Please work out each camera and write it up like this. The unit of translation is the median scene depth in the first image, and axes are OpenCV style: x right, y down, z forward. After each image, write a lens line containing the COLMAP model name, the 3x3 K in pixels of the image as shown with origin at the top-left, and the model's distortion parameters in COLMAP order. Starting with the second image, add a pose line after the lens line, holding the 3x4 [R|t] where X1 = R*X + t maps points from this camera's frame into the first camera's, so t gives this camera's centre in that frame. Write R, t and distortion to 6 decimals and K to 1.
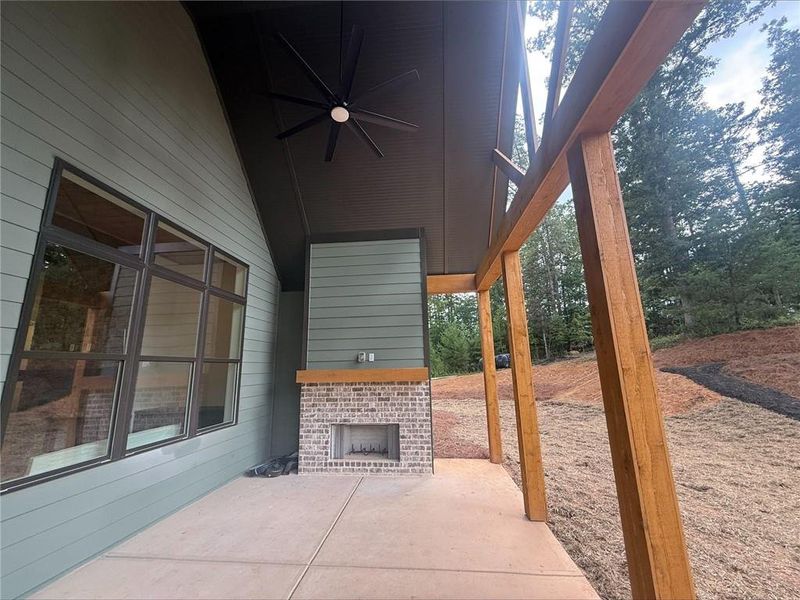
lens RADIAL K [[318.5, 0, 400.0], [0, 318.5, 300.0], [0, 0, 1]] dist [-0.000543, -0.000280]
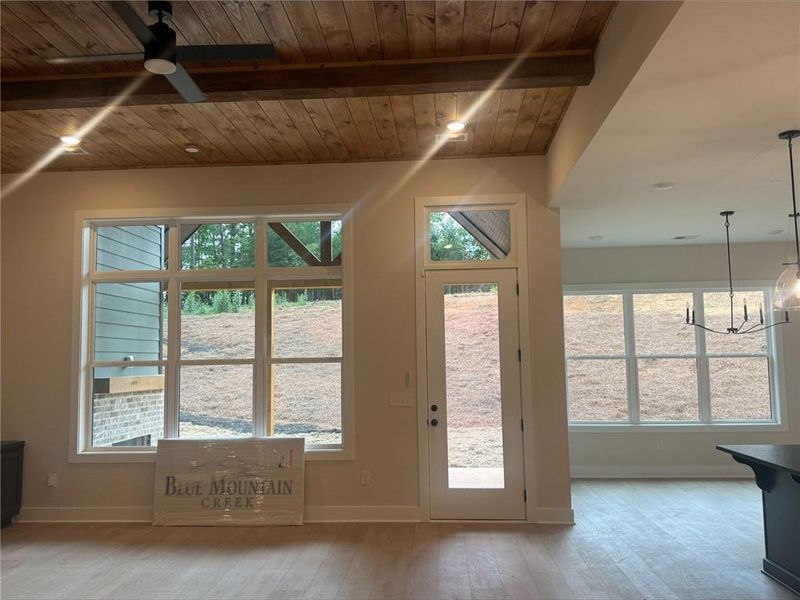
lens RADIAL K [[660.2, 0, 400.0], [0, 660.2, 300.0], [0, 0, 1]] dist [0.009526, 0.007381]
pose [[-0.025588, 0.116531, 0.992857, -1.894326], [-0.193189, 0.973884, -0.119282, 0.097537], [-0.980828, -0.194861, -0.002407, 0.366458]]
